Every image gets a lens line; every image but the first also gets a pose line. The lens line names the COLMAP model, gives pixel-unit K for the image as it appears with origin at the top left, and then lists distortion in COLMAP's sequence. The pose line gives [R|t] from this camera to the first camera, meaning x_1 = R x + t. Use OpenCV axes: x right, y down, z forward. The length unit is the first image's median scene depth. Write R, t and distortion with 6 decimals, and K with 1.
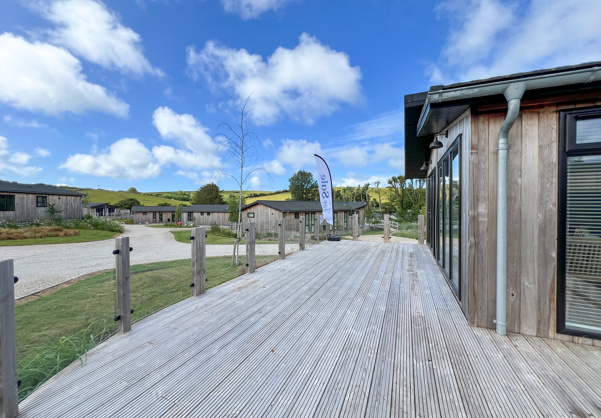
lens RADIAL K [[240.5, 0, 298.8], [0, 240.5, 207.8], [0, 0, 1]] dist [-0.000907, -0.000070]
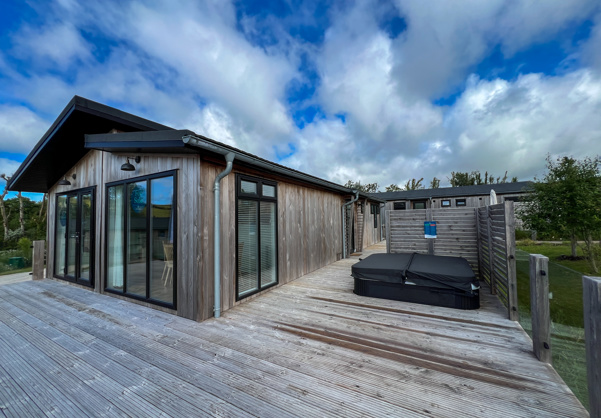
lens RADIAL K [[240.5, 0, 298.8], [0, 240.5, 207.8], [0, 0, 1]] dist [-0.000907, -0.000070]
pose [[0.104690, 0.046927, 0.993397, -0.582029], [0.029232, 0.998309, -0.050239, -0.042585], [-0.994075, 0.034299, 0.103141, 0.350618]]
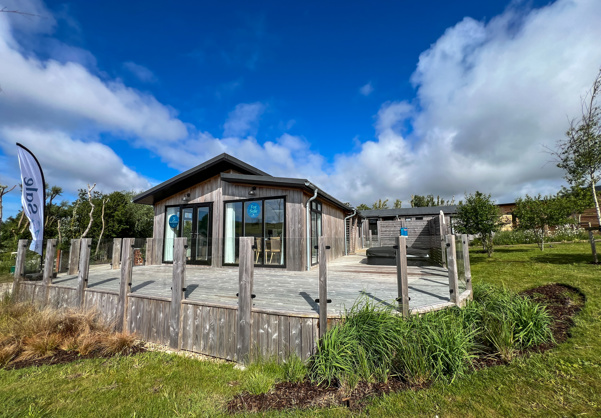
lens RADIAL K [[240.5, 0, 298.8], [0, 240.5, 207.8], [0, 0, 1]] dist [-0.000907, -0.000070]
pose [[-0.027080, 0.117459, 0.992708, -2.131929], [0.018838, 0.992956, -0.116974, 0.119709], [-0.999456, 0.015533, -0.029102, 1.203433]]
